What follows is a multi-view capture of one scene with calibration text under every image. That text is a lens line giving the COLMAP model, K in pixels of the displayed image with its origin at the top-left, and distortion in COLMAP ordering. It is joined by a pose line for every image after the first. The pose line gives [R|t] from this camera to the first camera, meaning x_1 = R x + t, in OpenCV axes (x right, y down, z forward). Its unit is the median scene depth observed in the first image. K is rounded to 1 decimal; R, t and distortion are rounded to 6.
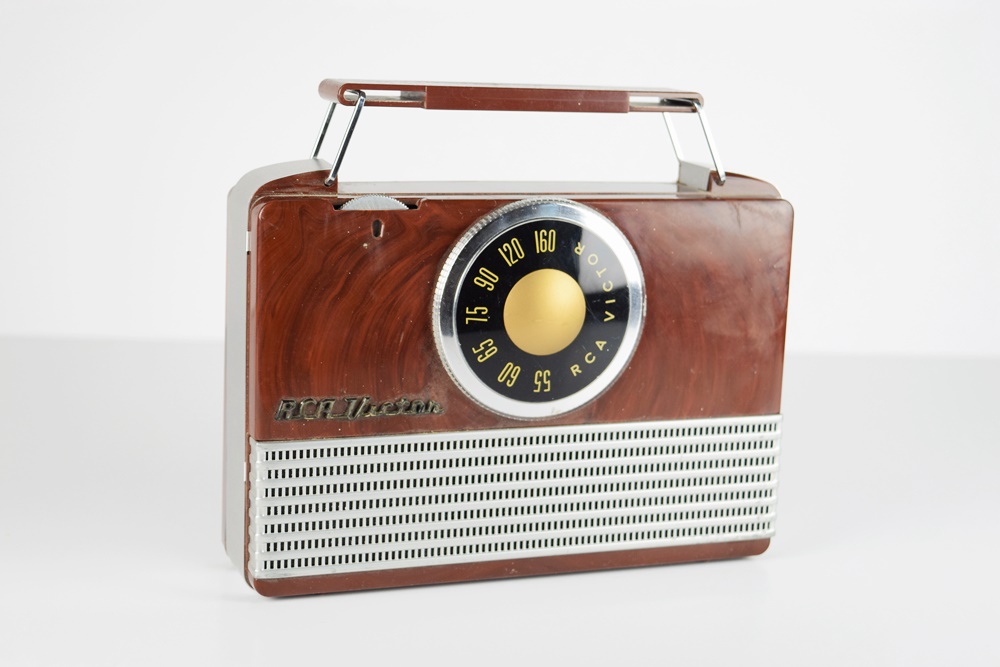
lens RADIAL K [[1747.1, 0, 500.0], [0, 1747.1, 333.5], [0, 0, 1]] dist [-0.022945, 0.001876]
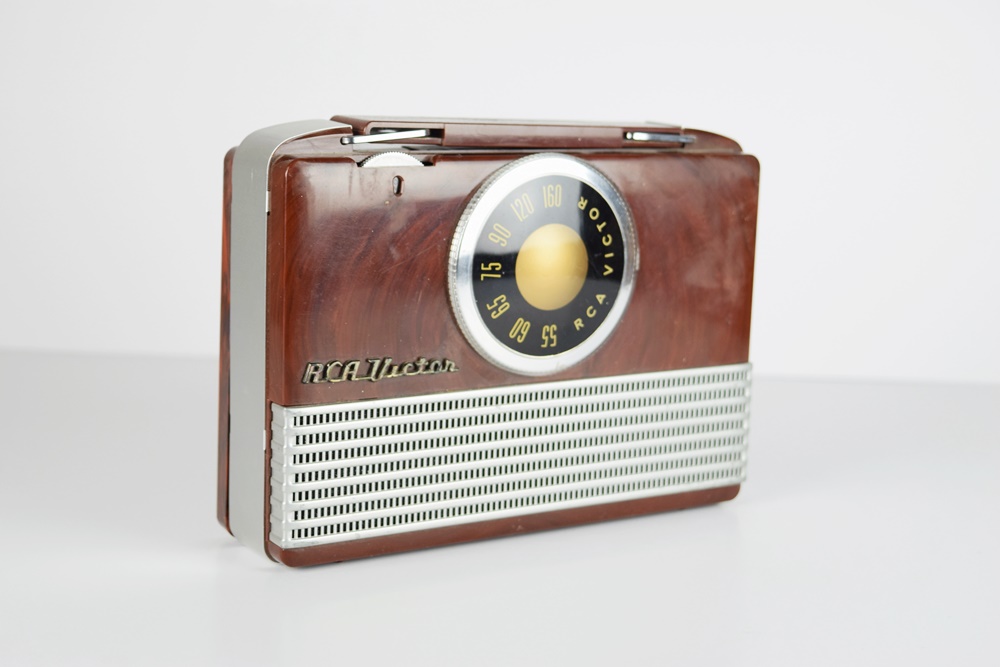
lens RADIAL K [[1747.1, 0, 500.0], [0, 1747.1, 333.5], [0, 0, 1]] dist [-0.022945, 0.001876]
pose [[0.975500, -0.036855, 0.216889, -0.224635], [0.036699, 0.999315, 0.004752, 0.020349], [-0.216915, 0.003324, 0.976185, 0.025229]]
